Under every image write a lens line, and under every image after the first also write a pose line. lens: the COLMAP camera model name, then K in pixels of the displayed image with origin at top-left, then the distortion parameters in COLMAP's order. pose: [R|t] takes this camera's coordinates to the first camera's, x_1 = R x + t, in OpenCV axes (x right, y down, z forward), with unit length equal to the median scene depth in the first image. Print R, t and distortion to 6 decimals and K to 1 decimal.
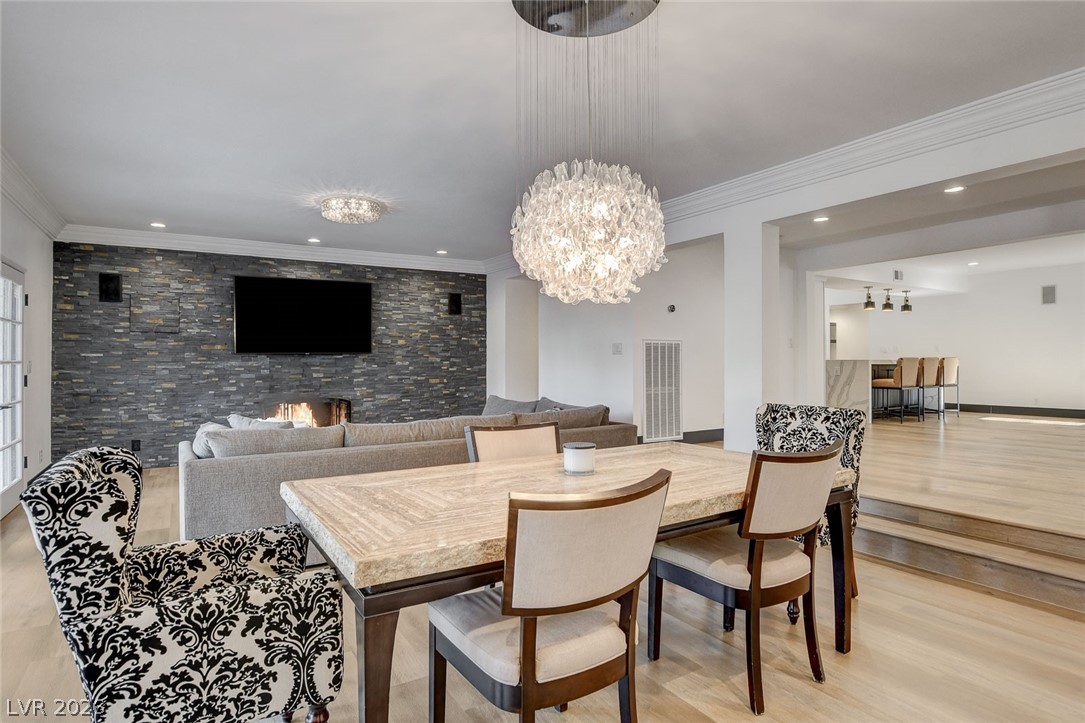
lens RADIAL K [[589.2, 0, 542.5], [0, 589.2, 361.5], [0, 0, 1]] dist [-0.031111, 0.009968]
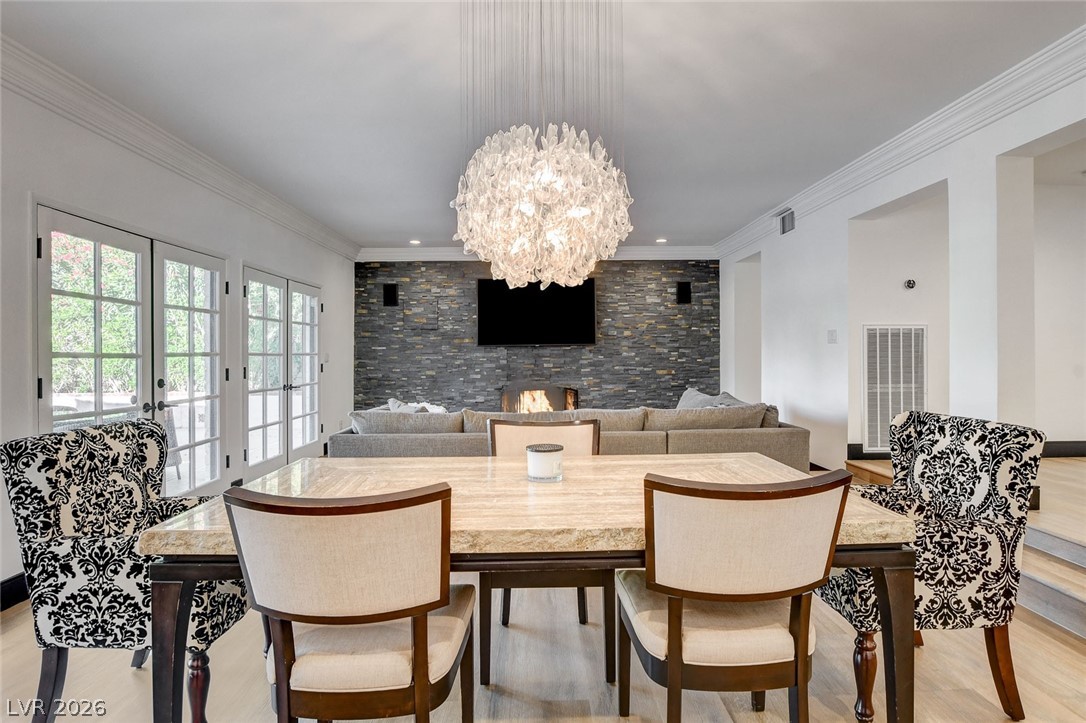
lens RADIAL K [[576.9, 0, 541.5], [0, 576.9, 357.4], [0, 0, 1]] dist [-0.034822, 0.009773]
pose [[0.856329, 0.001601, -0.516428, 0.179940], [0.003199, 0.999960, 0.008405, -0.000348], [0.516420, -0.008849, 0.856289, 0.090670]]
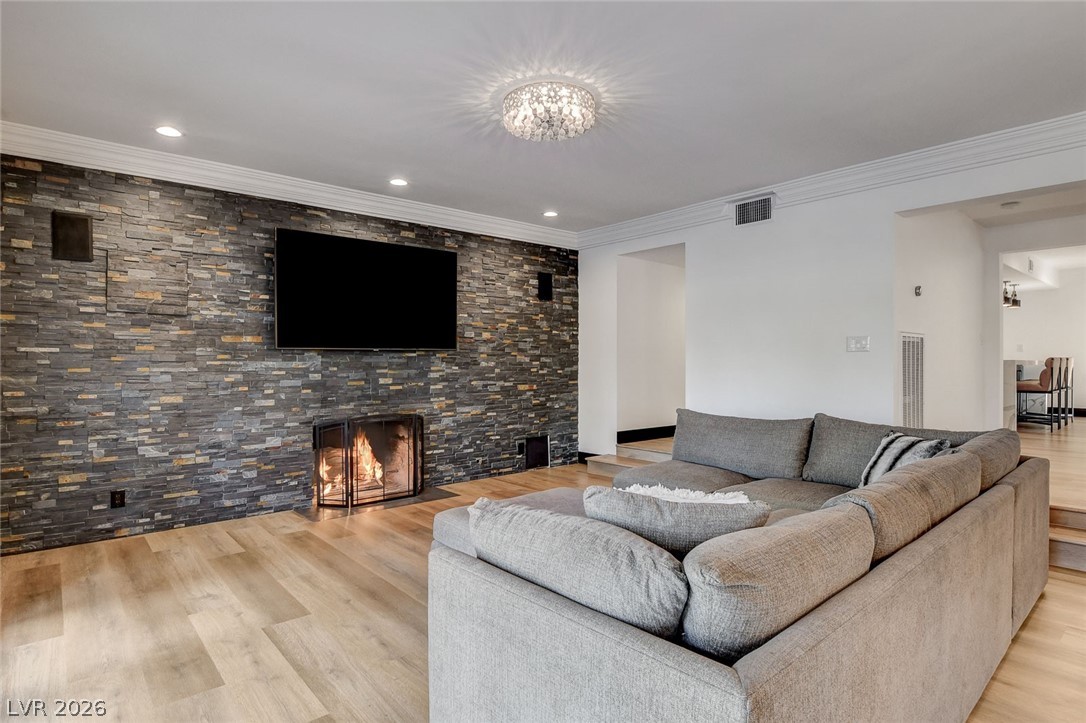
lens RADIAL K [[578.7, 0, 542.2], [0, 578.7, 367.2], [0, 0, 1]] dist [-0.004845, -0.000150]
pose [[0.988667, 0.000224, 0.150127, -0.344320], [-0.001641, 0.999955, 0.009317, 0.000118], [-0.150118, -0.009457, 0.988623, 0.331000]]
